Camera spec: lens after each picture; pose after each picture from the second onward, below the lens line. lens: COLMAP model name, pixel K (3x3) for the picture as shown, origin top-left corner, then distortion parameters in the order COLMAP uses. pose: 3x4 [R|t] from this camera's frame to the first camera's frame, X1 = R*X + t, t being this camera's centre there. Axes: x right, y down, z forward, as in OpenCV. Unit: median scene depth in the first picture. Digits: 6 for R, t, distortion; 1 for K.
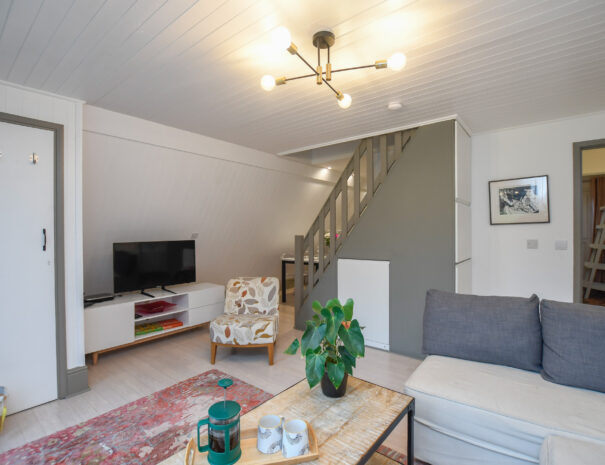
lens RADIAL K [[311.3, 0, 303.4], [0, 311.3, 229.7], [0, 0, 1]] dist [-0.021363, 0.001694]
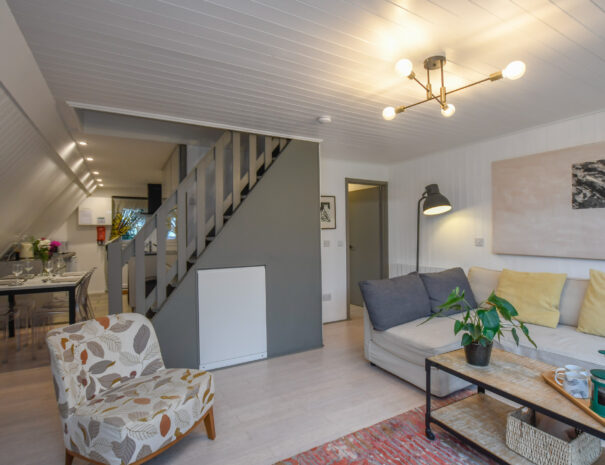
lens RADIAL K [[311.3, 0, 303.4], [0, 311.3, 229.7], [0, 0, 1]] dist [-0.021363, 0.001694]
pose [[0.379489, 0.012182, 0.925116, -0.536534], [0.002585, 0.999895, -0.014227, 0.002641], [-0.925193, 0.007790, 0.379418, 0.477722]]
